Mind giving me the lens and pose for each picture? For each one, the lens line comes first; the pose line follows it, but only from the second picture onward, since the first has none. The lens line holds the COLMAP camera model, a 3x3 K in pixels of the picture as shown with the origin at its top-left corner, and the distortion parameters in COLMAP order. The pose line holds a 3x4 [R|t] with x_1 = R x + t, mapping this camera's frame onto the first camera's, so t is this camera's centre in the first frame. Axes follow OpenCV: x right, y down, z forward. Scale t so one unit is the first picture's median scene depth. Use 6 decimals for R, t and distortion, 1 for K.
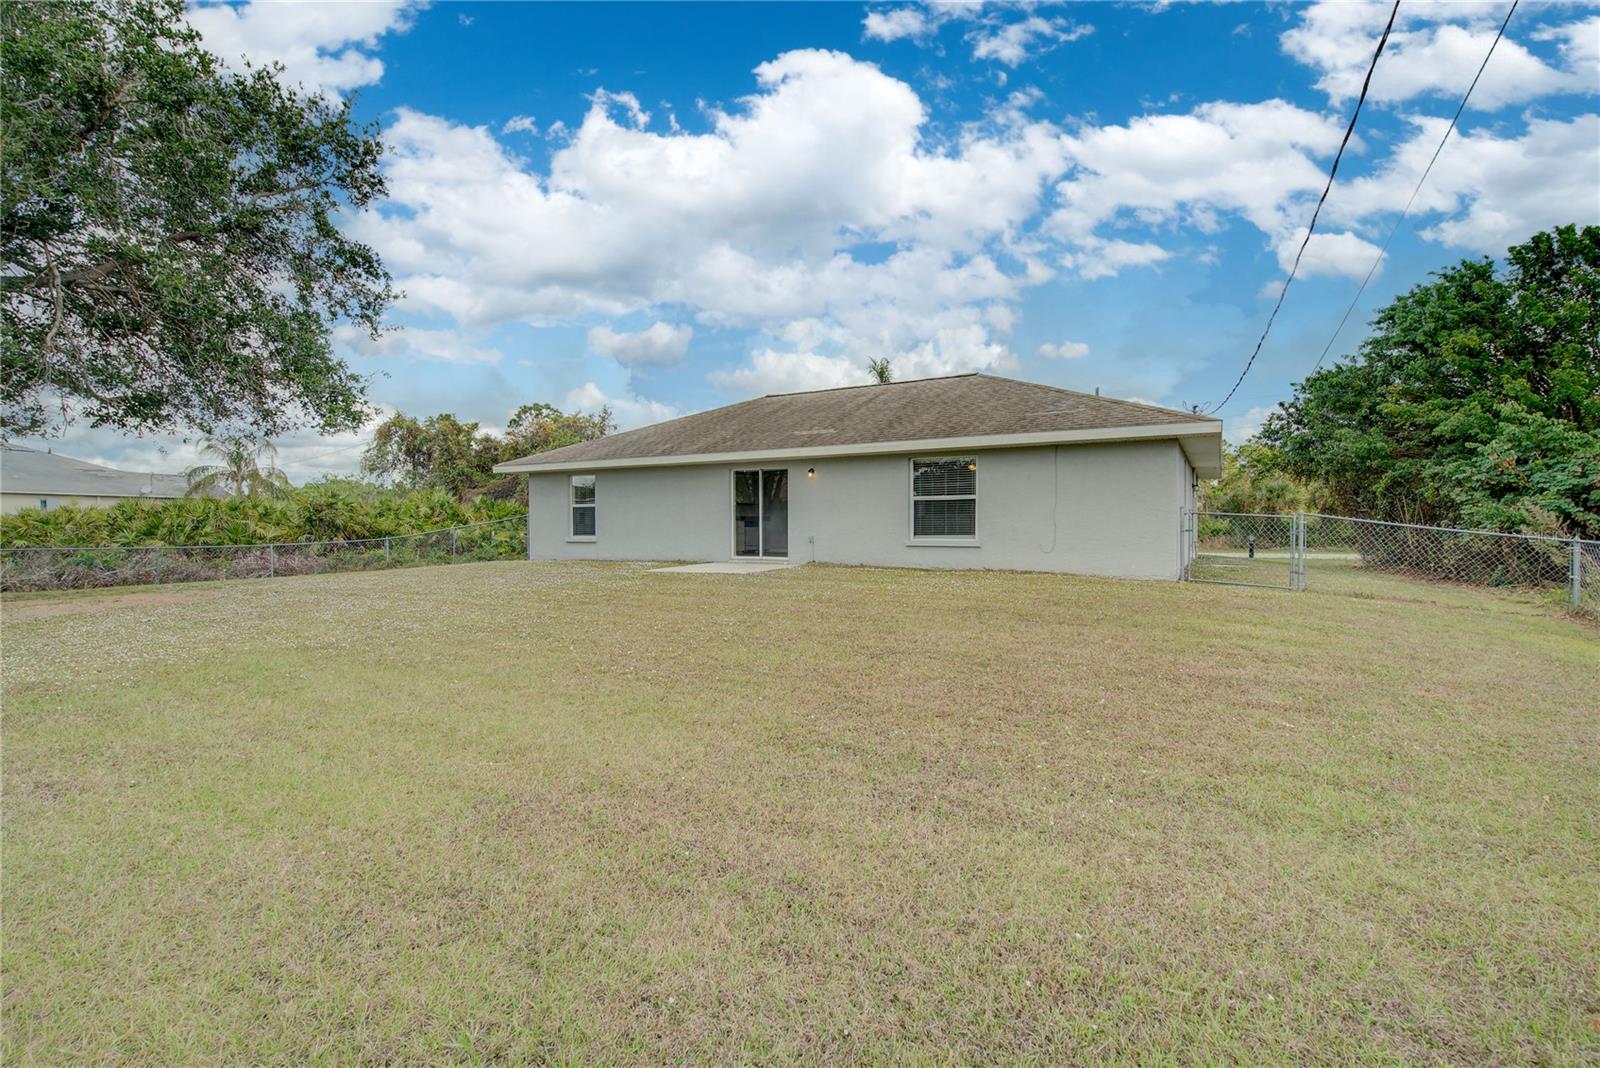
lens RADIAL K [[741.7, 0, 804.6], [0, 741.7, 528.5], [0, 0, 1]] dist [0.003503, -0.001593]
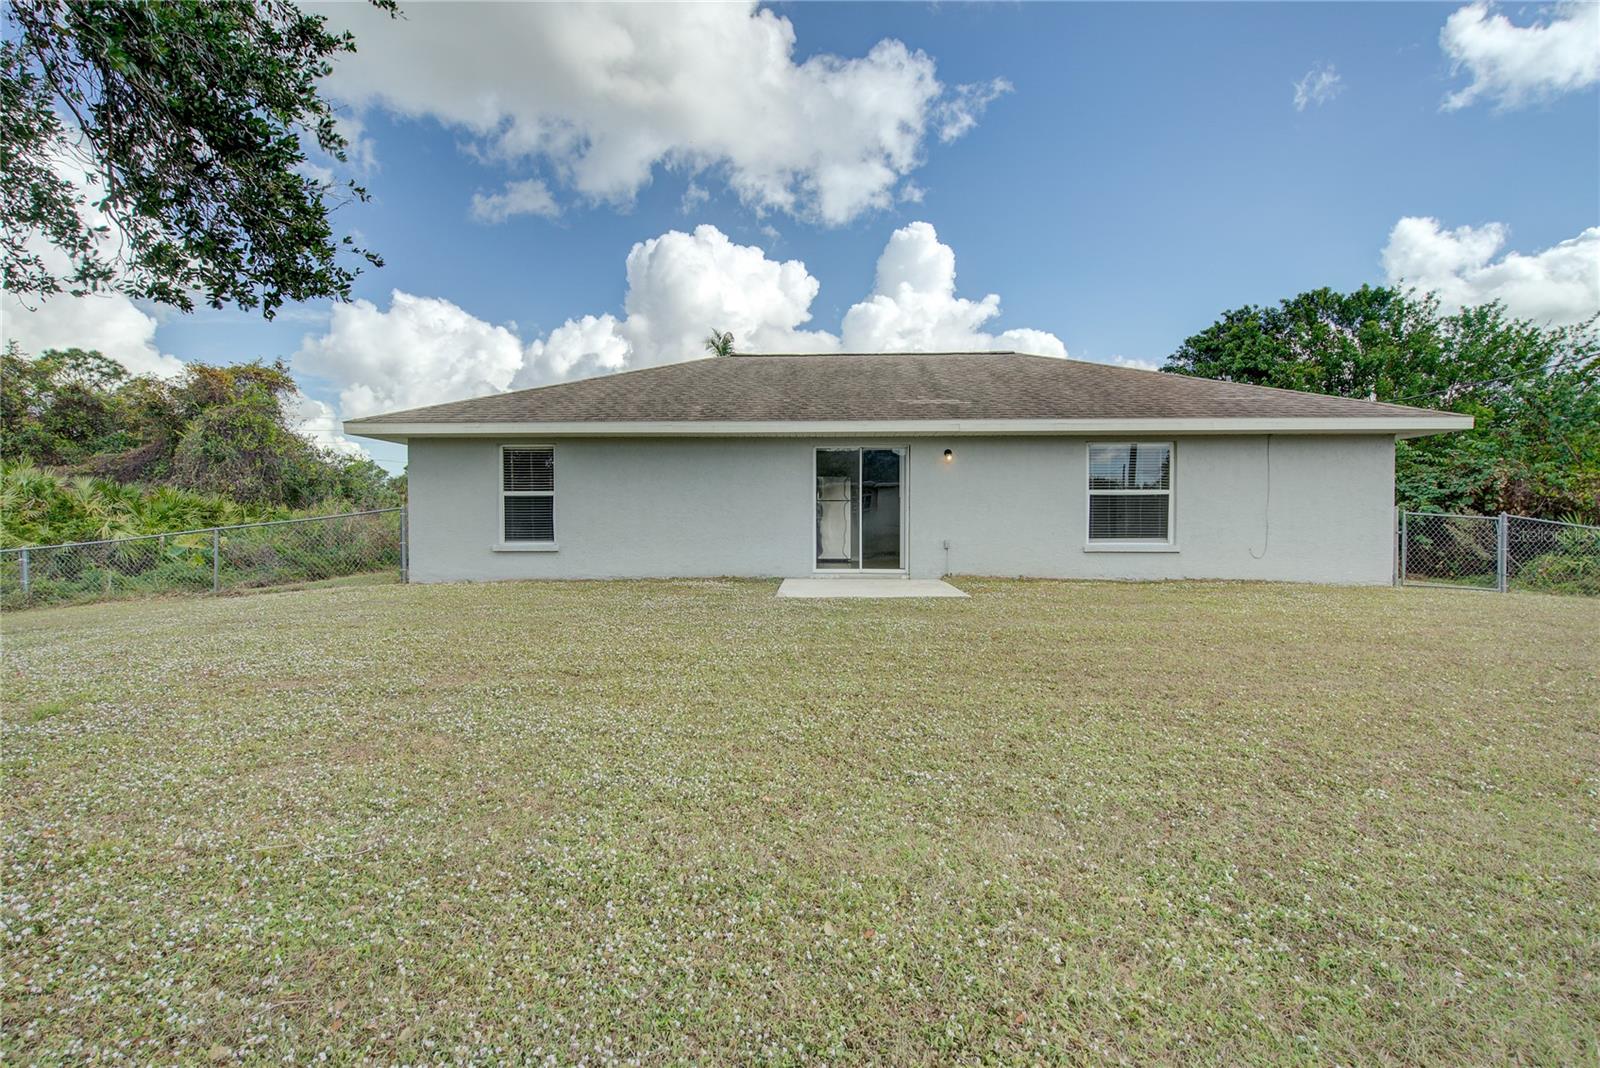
lens RADIAL K [[741.7, 0, 795.5], [0, 741.7, 537.4], [0, 0, 1]] dist [0.003503, -0.001593]
pose [[0.892072, -0.006049, 0.451853, -0.450232], [-0.000460, 0.999898, 0.014295, -0.002877], [-0.451893, -0.012960, 0.891978, 0.389641]]
